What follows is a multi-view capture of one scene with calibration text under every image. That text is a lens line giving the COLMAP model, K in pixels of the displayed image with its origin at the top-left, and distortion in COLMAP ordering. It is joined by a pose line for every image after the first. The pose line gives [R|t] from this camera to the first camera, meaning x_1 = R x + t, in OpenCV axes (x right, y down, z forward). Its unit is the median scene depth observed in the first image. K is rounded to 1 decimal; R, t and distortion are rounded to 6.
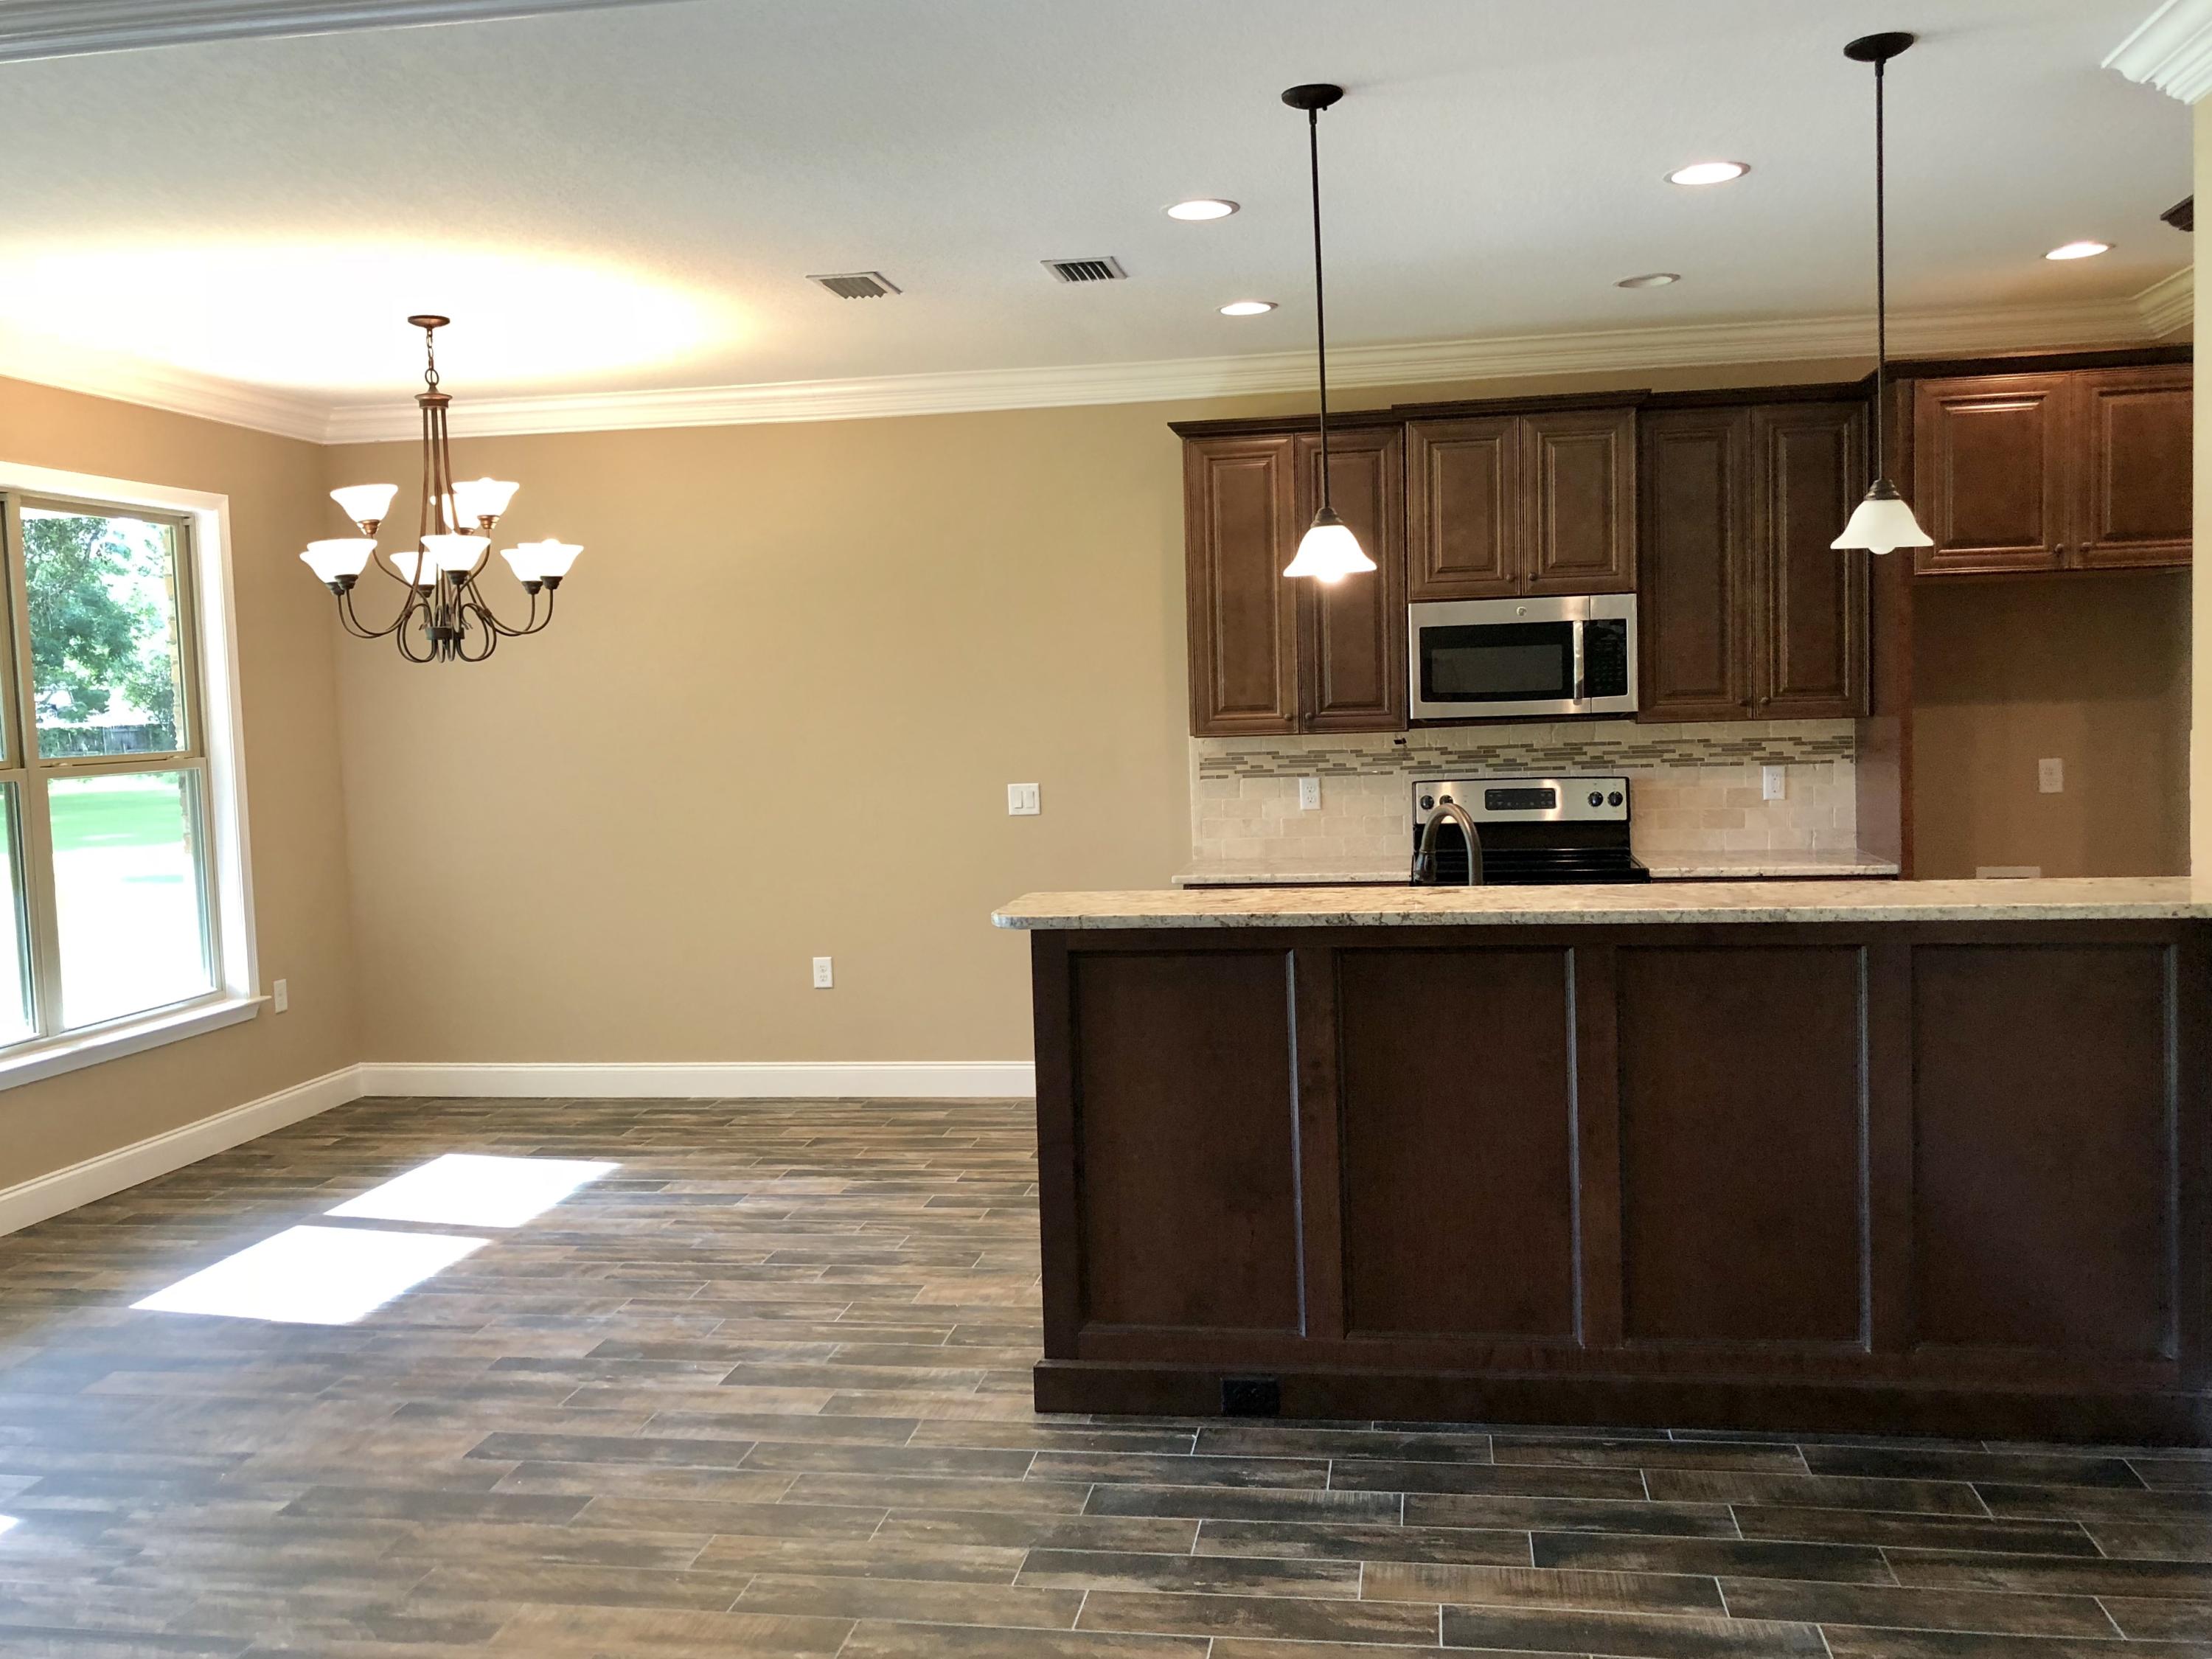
lens RADIAL K [[1824.3, 0, 1113.9], [0, 1824.3, 826.7], [0, 0, 1]] dist [-0.000775, -0.001815]
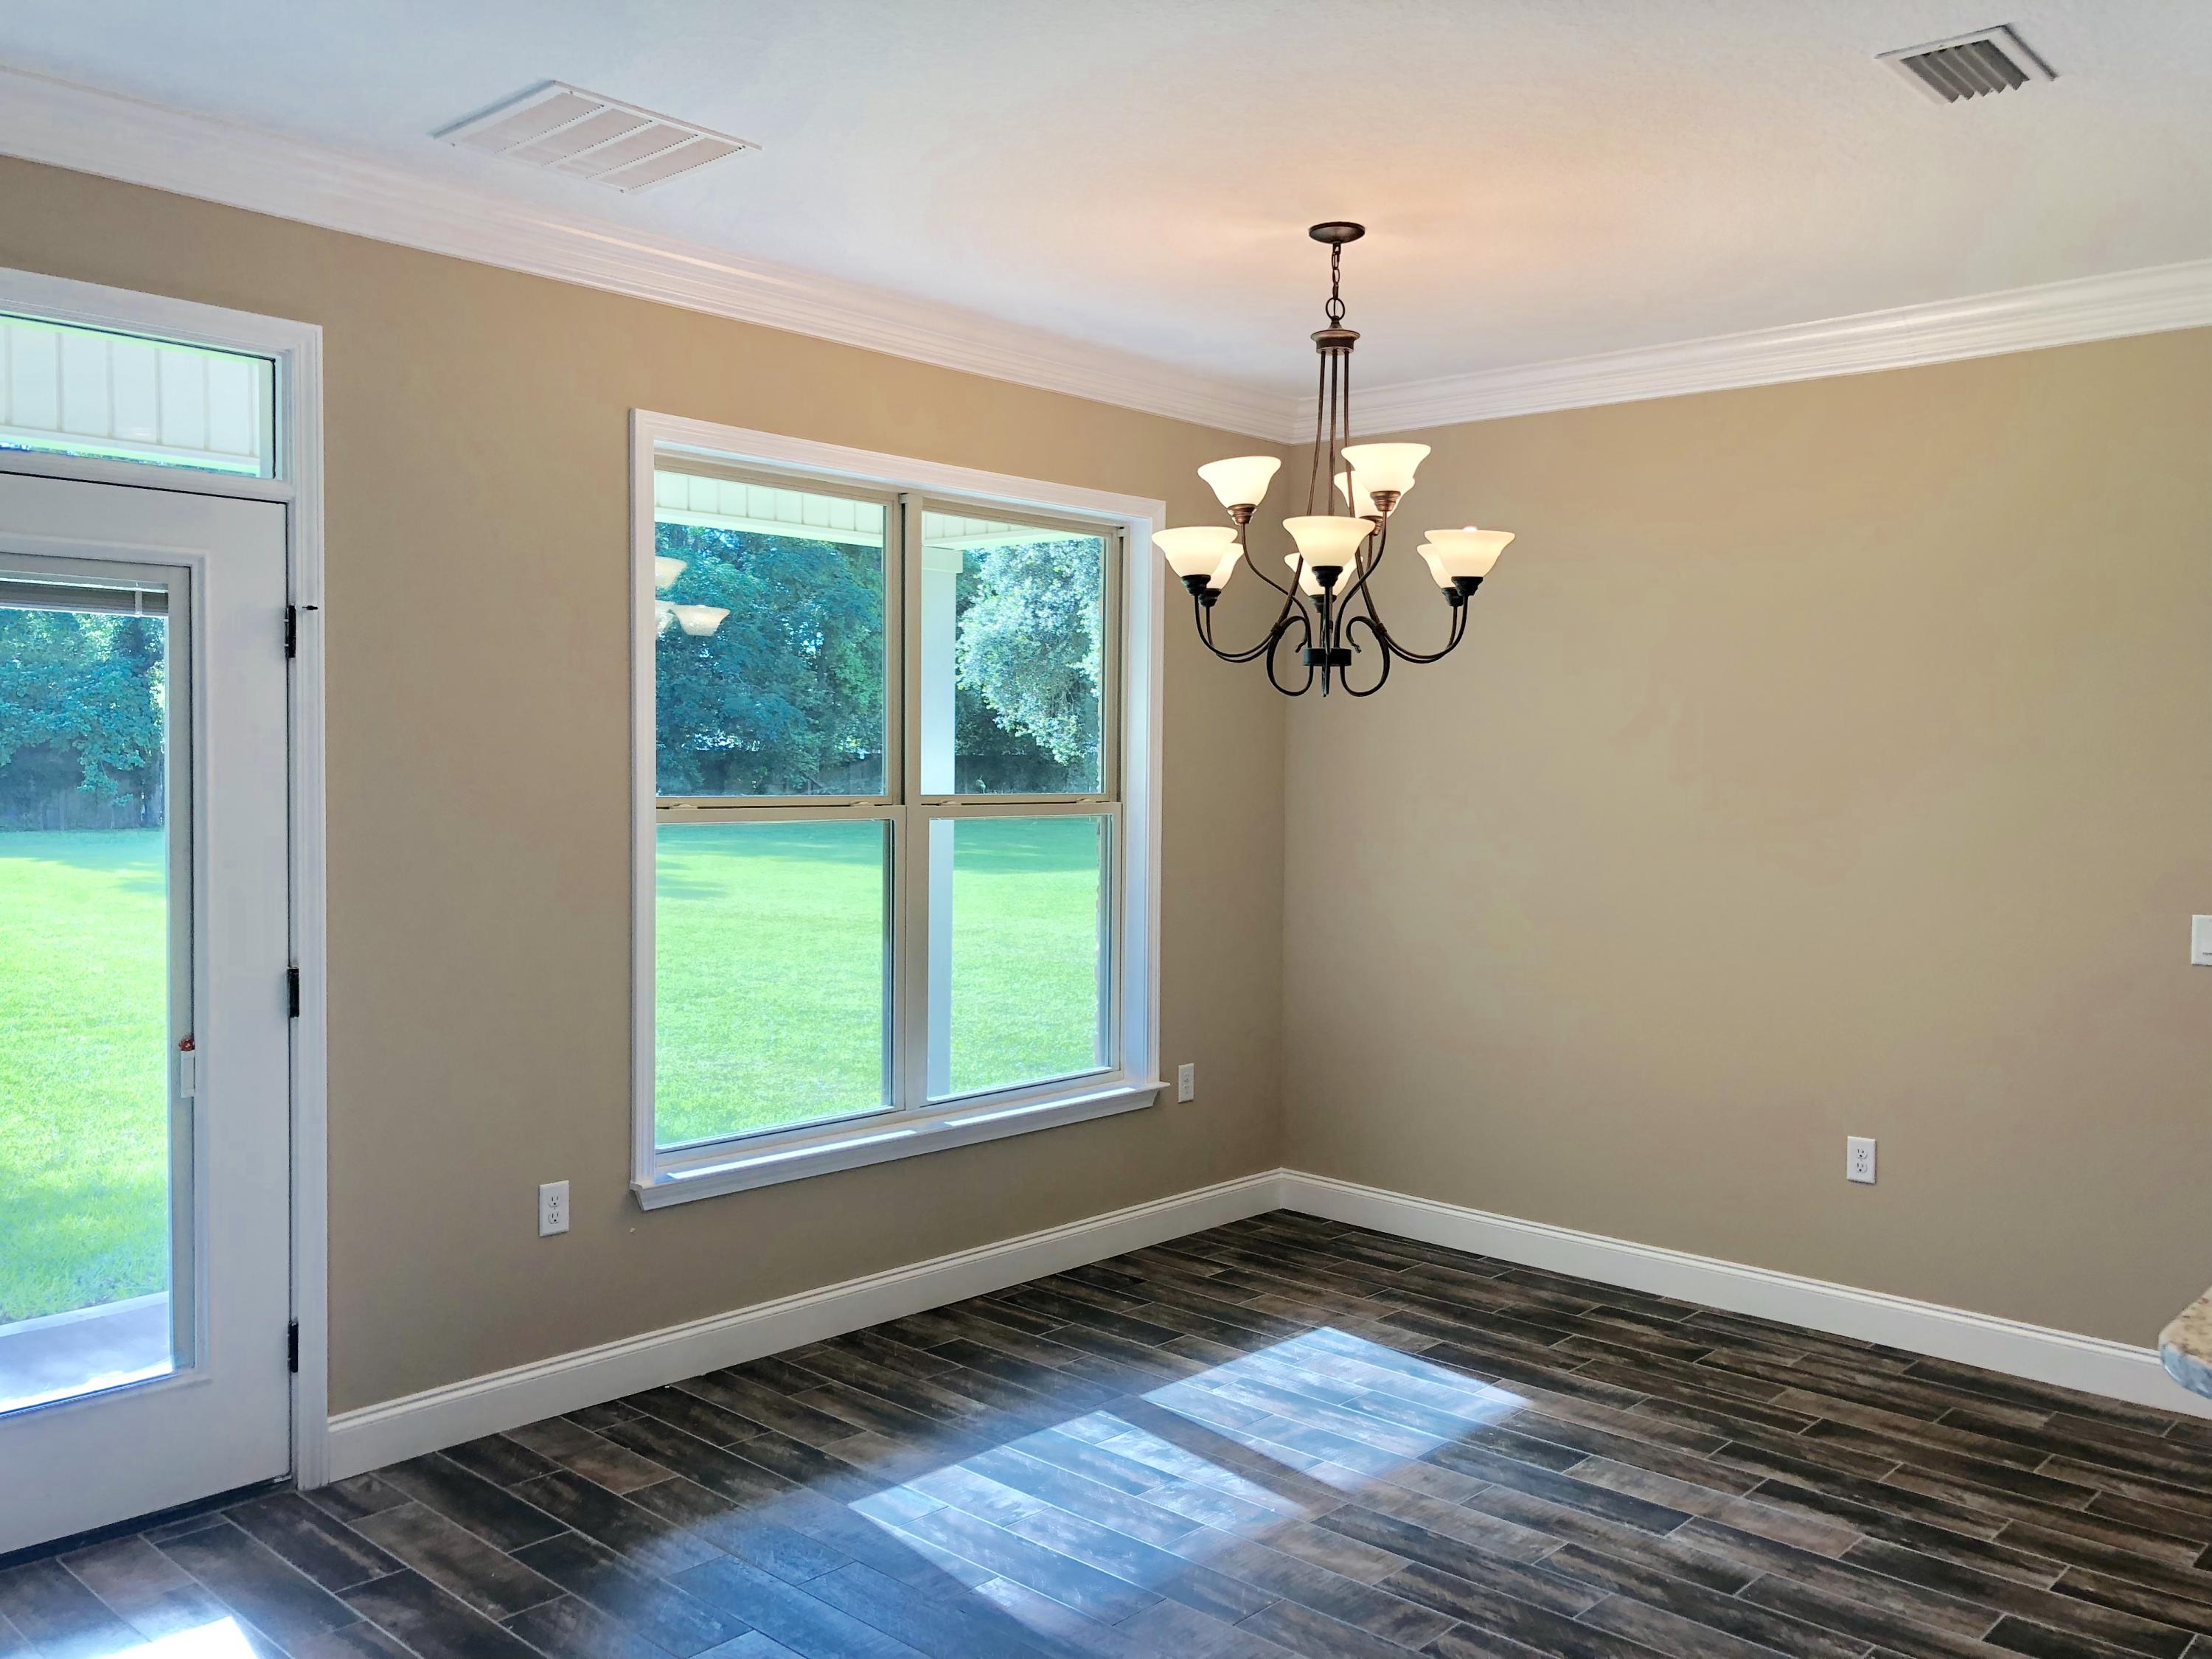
lens RADIAL K [[1792.9, 0, 1136.7], [0, 1792.9, 820.0], [0, 0, 1]] dist [0.036920, -0.028025]
pose [[0.835018, 0.062365, -0.546677, -0.024199], [-0.080700, 0.996693, -0.009561, -0.021689], [0.544272, 0.052101, 0.837289, 0.286537]]
